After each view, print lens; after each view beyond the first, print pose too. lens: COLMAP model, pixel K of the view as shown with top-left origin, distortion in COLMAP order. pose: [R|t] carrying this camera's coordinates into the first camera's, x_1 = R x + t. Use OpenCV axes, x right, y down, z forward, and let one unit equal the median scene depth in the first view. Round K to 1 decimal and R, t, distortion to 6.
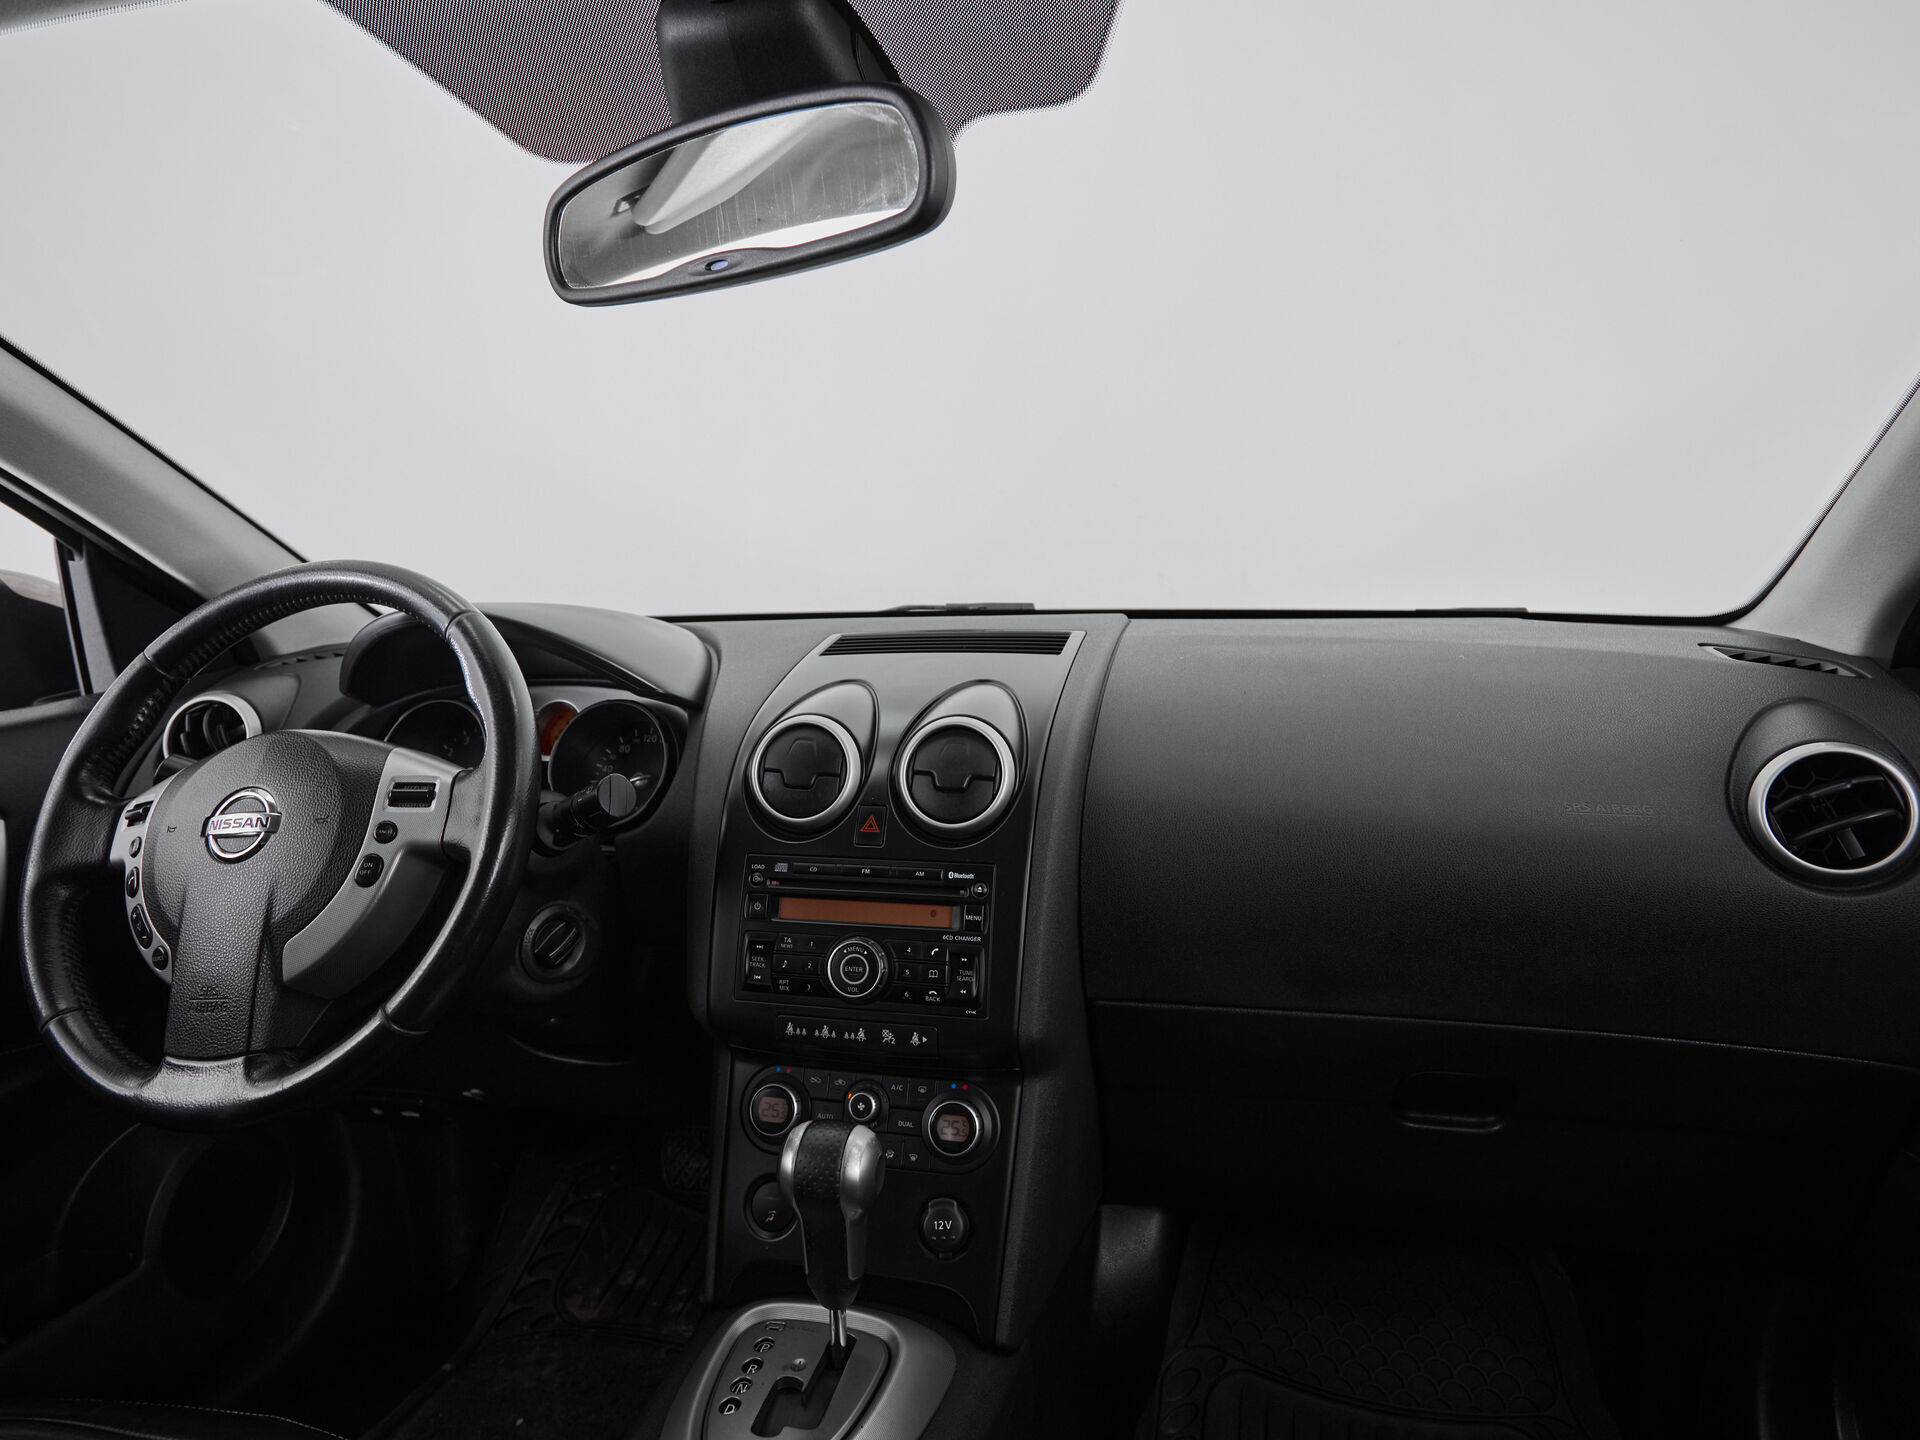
lens RADIAL K [[1102.6, 0, 955.6], [0, 1102.6, 715.0], [0, 0, 1]] dist [0.001348, 0.001755]
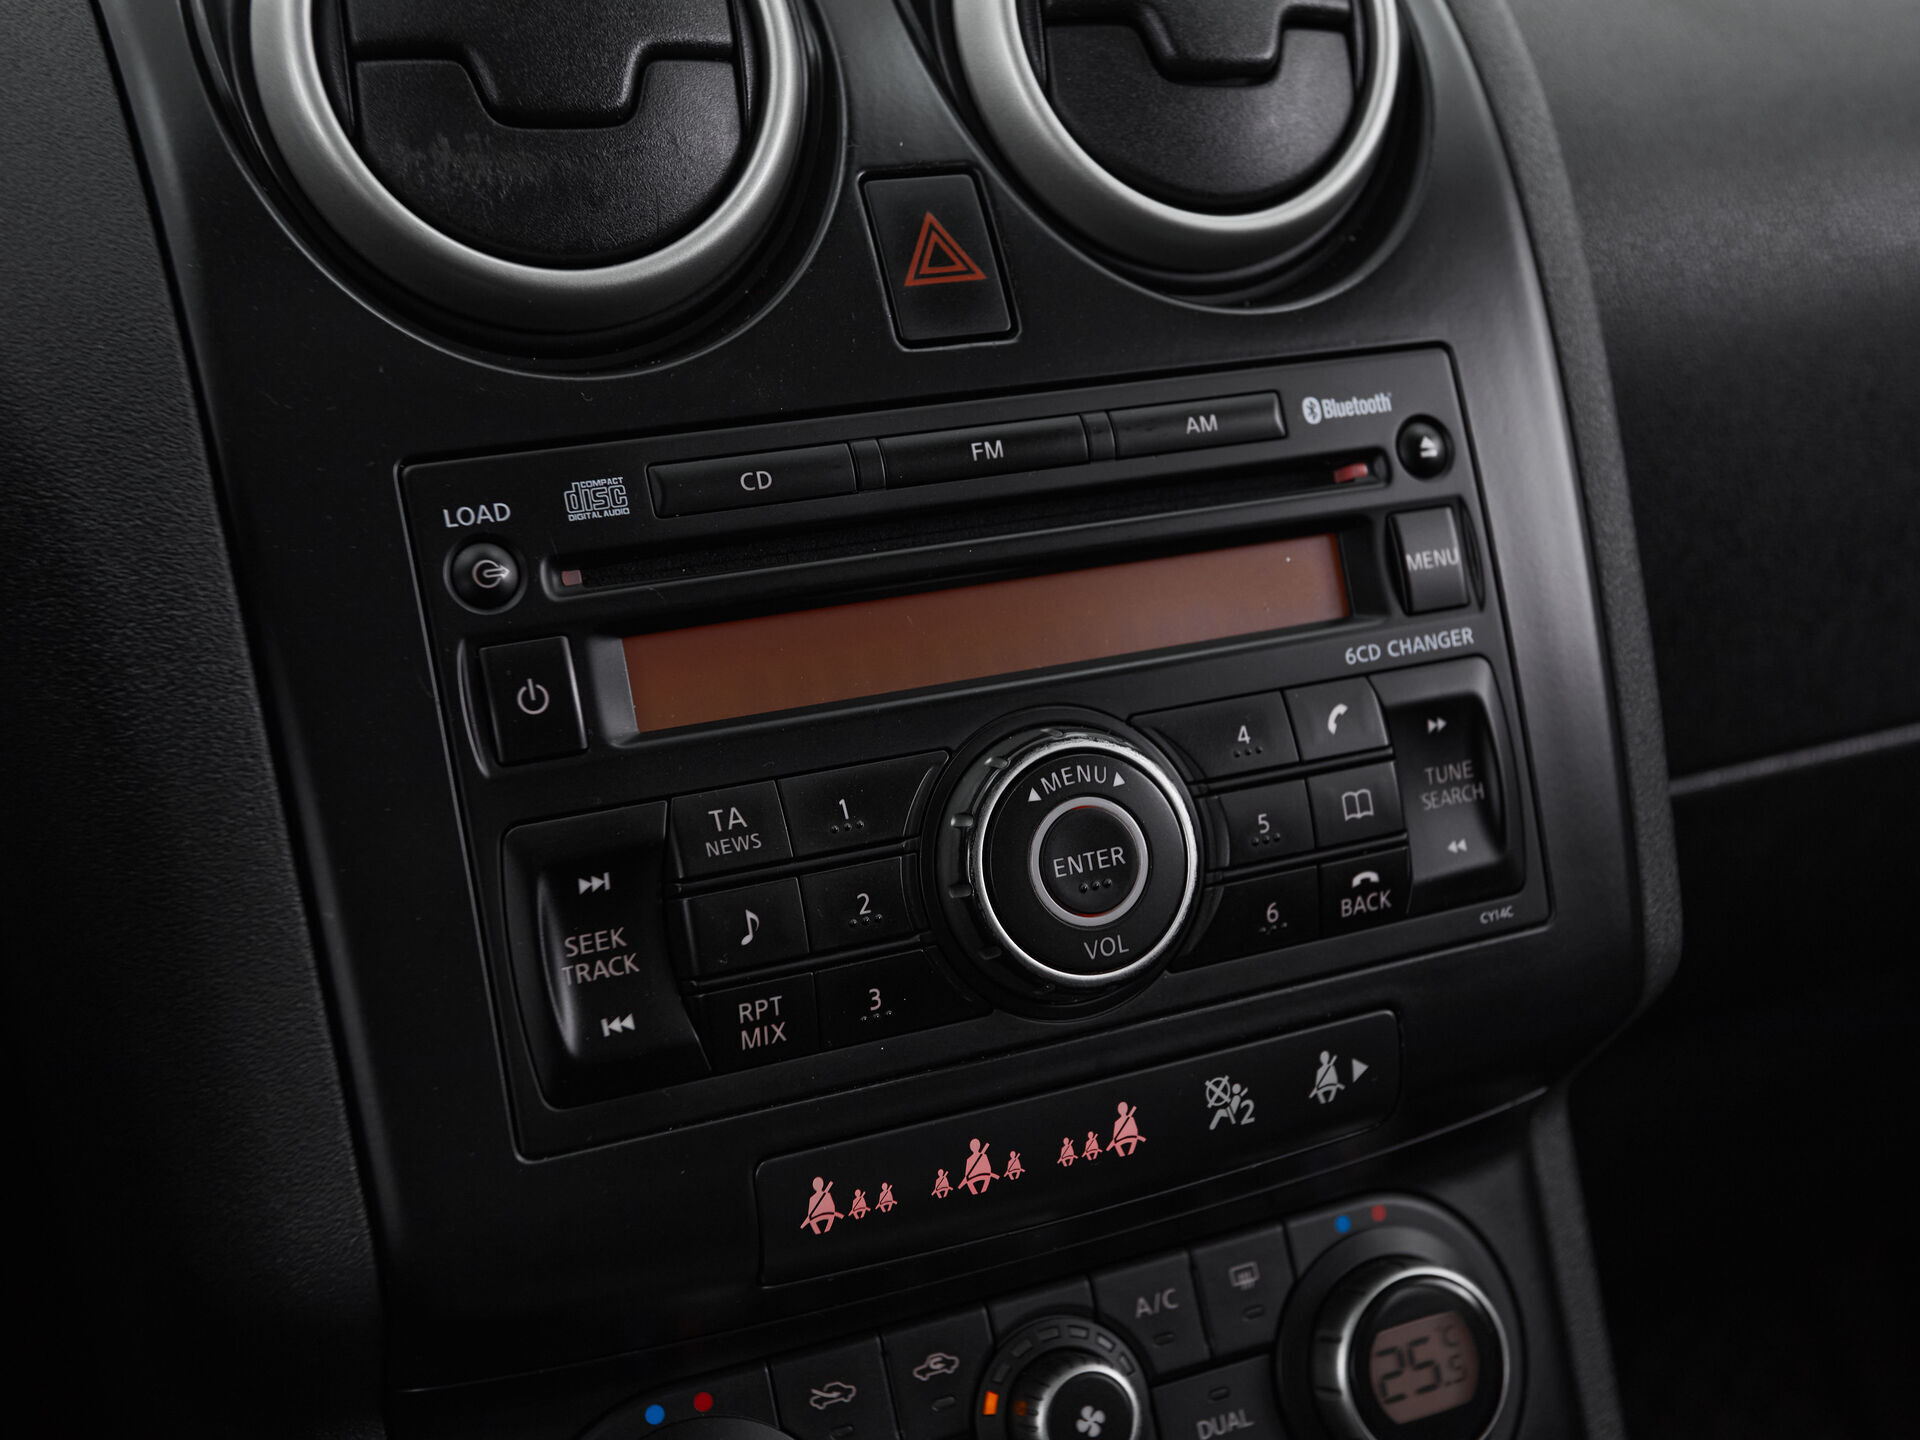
lens RADIAL K [[2442.0, 0, 996.6], [0, 2442.0, 722.8], [0, 0, 1]] dist [0.041332, 0.000000]
pose [[0.781620, -0.189128, 0.594391, -0.389426], [0.103422, 0.979029, 0.175517, 0.107854], [-0.615122, -0.075714, 0.784788, 0.597400]]
